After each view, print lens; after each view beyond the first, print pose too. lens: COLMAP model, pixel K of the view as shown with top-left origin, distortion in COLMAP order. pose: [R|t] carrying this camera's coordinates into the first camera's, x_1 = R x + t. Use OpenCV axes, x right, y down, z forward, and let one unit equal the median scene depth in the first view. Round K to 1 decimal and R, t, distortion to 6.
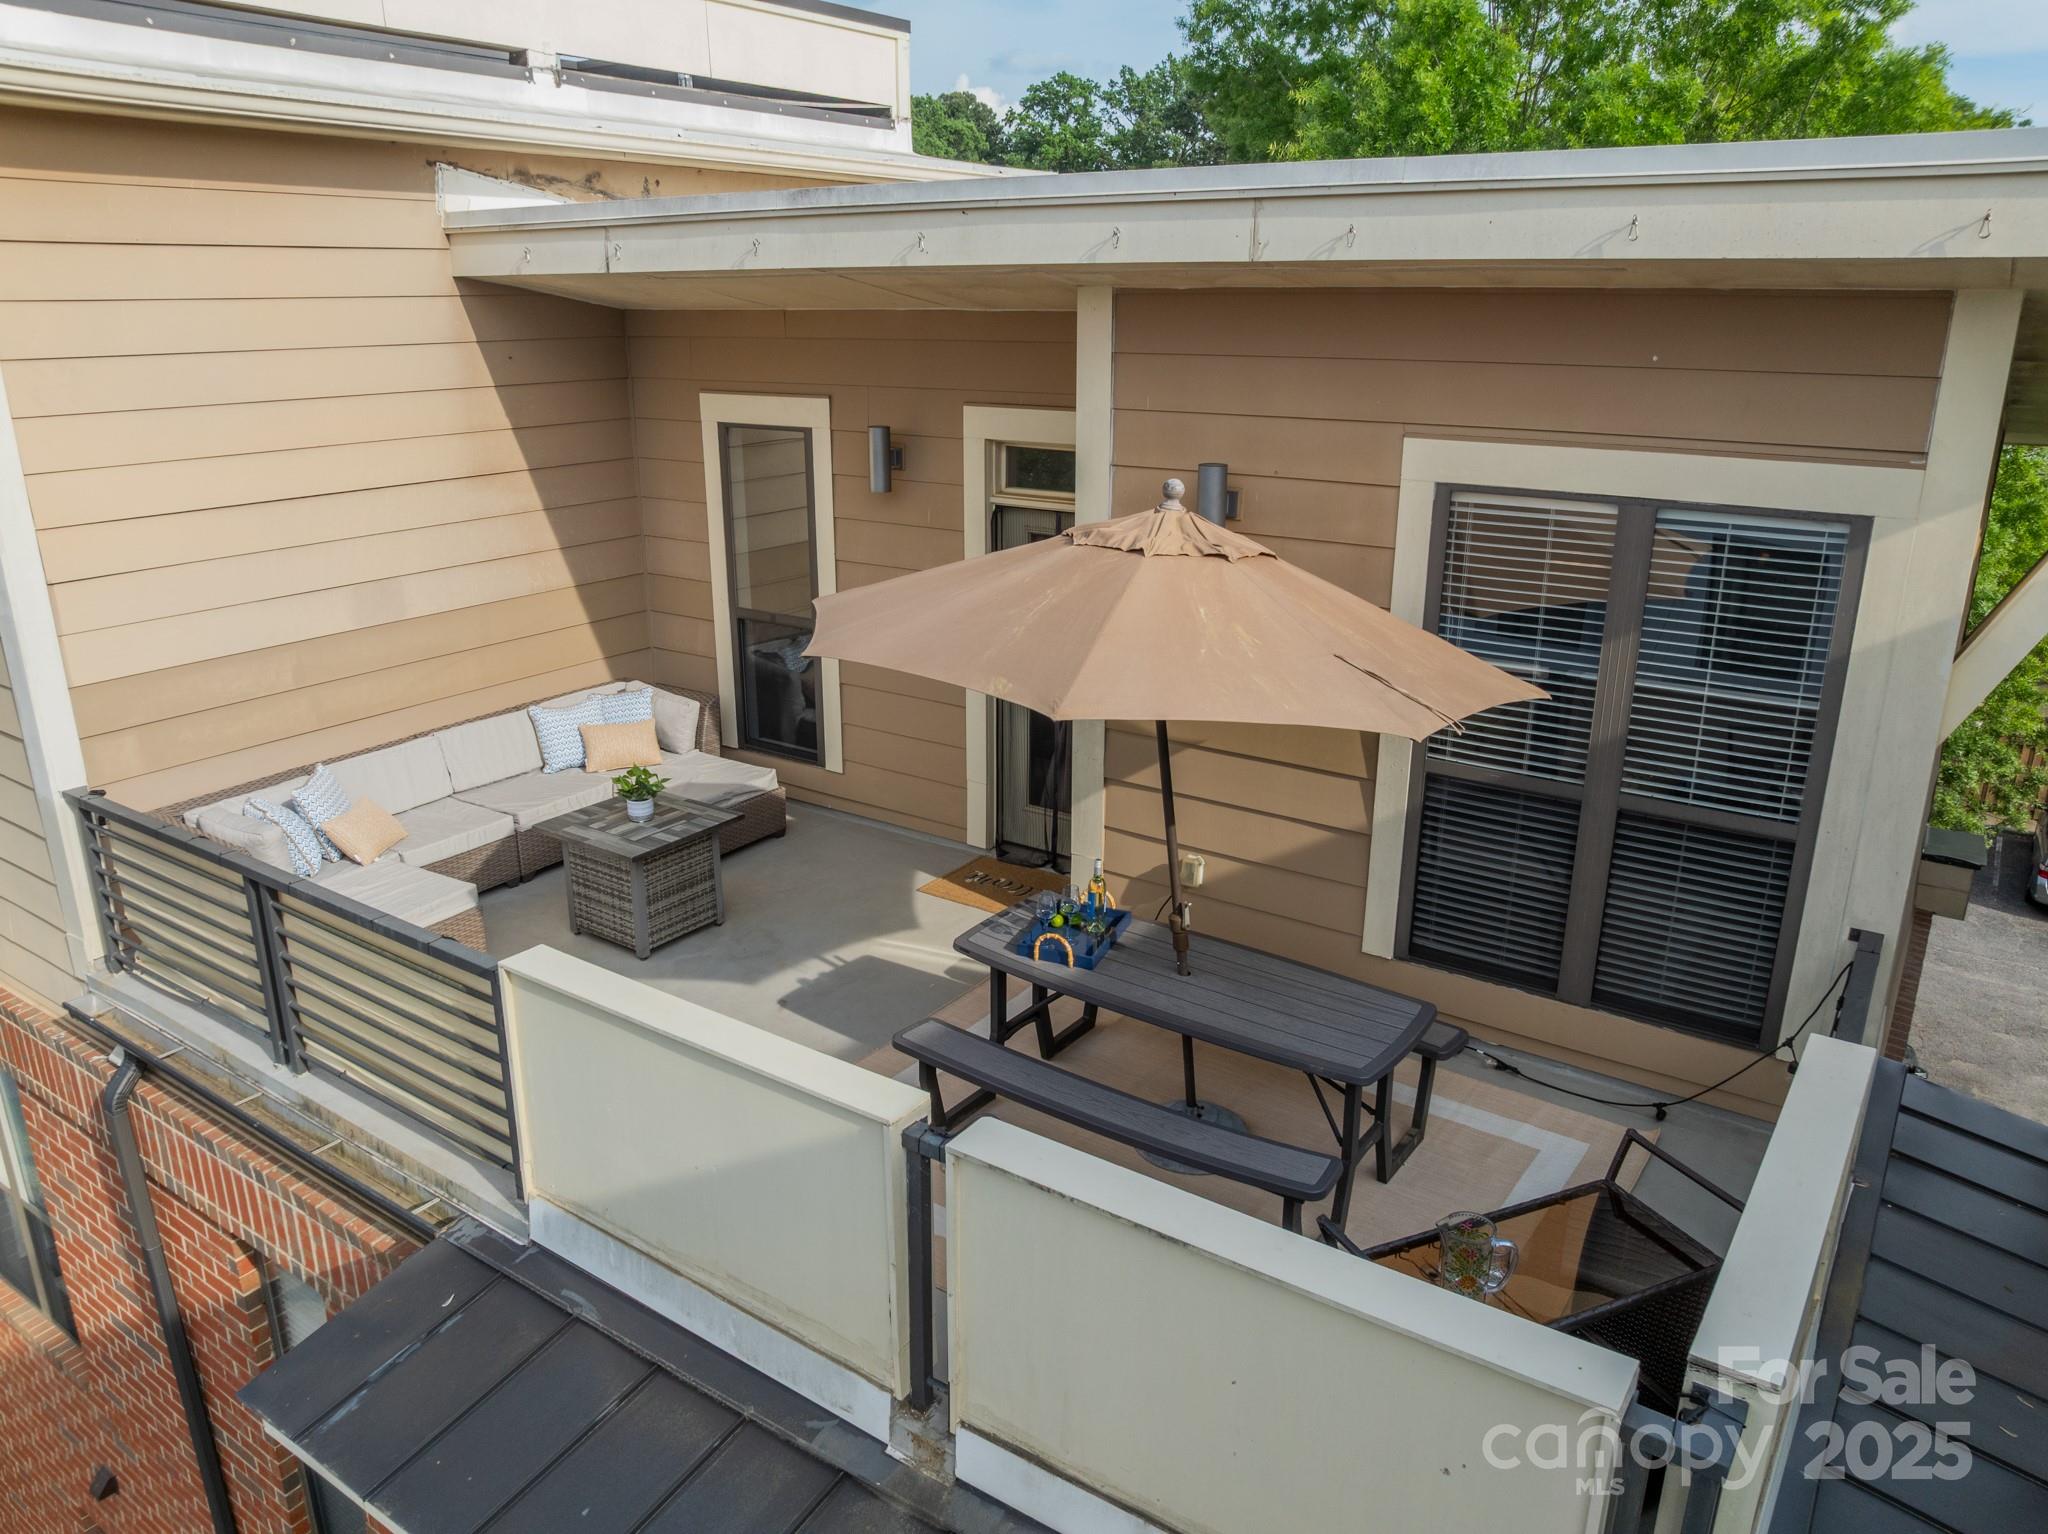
lens RADIAL K [[1454.3, 0, 1012.8], [0, 1454.3, 773.5], [0, 0, 1]] dist [-0.052452, 0.019073]
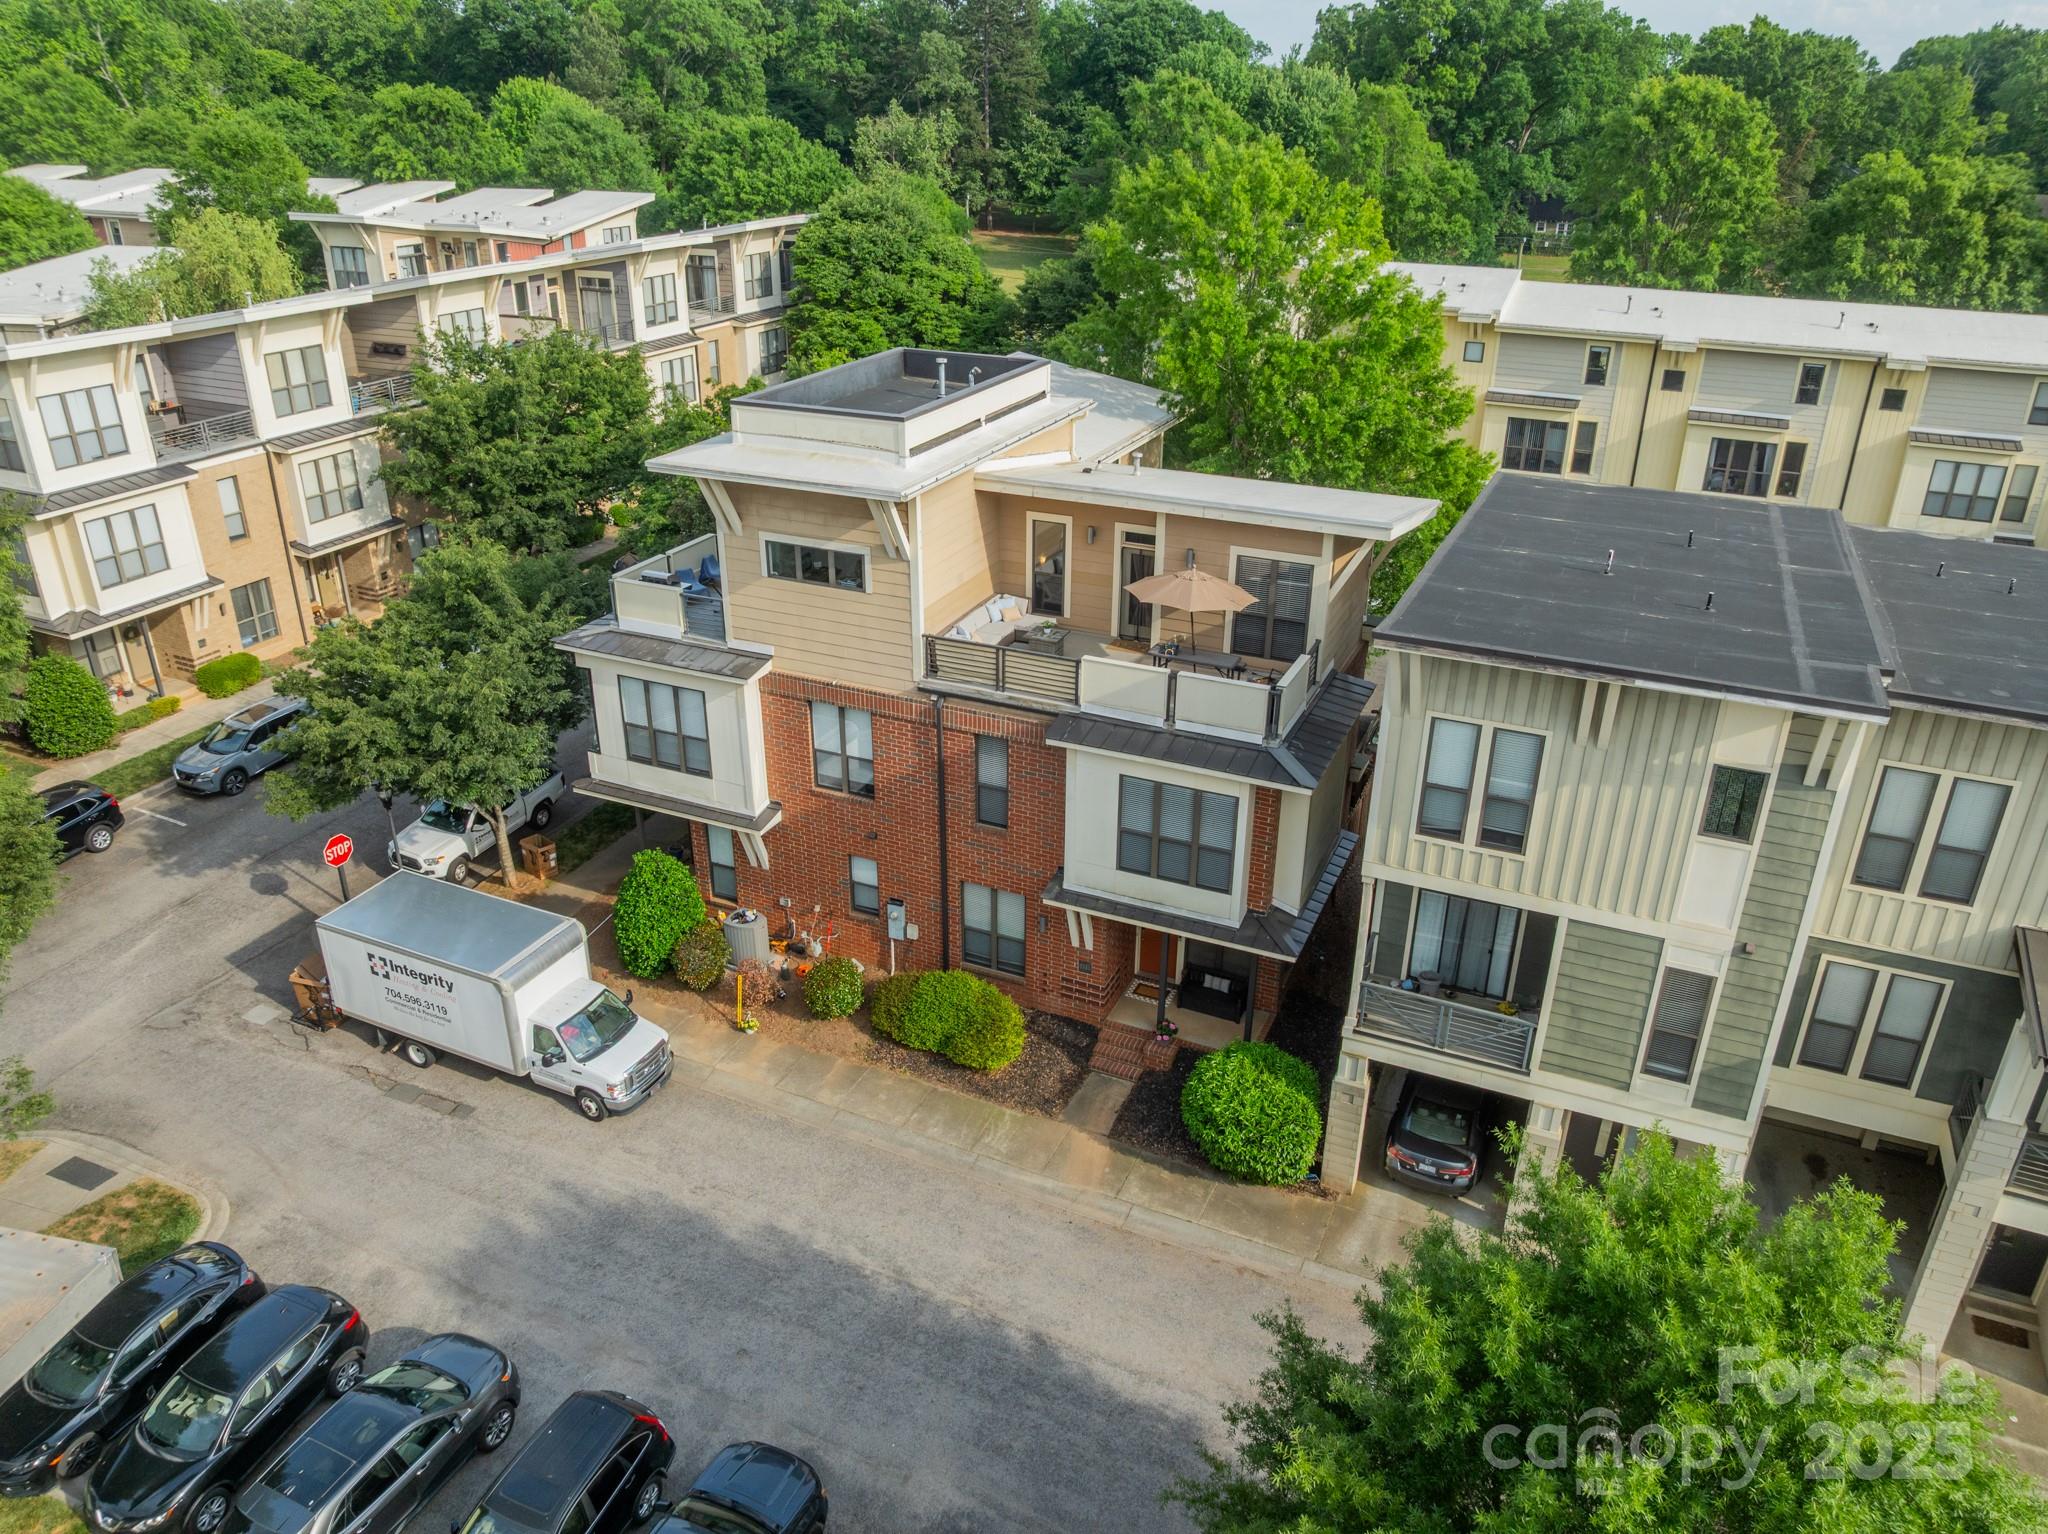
lens RADIAL K [[1454.3, 0, 1012.6], [0, 1454.3, 777.0], [0, 0, 1]] dist [-0.052452, 0.019073]
pose [[0.984138, -0.075859, 0.160368, -0.869634], [0.054119, 0.989252, 0.135834, -0.108037], [-0.168949, -0.125000, 0.977666, -2.522297]]
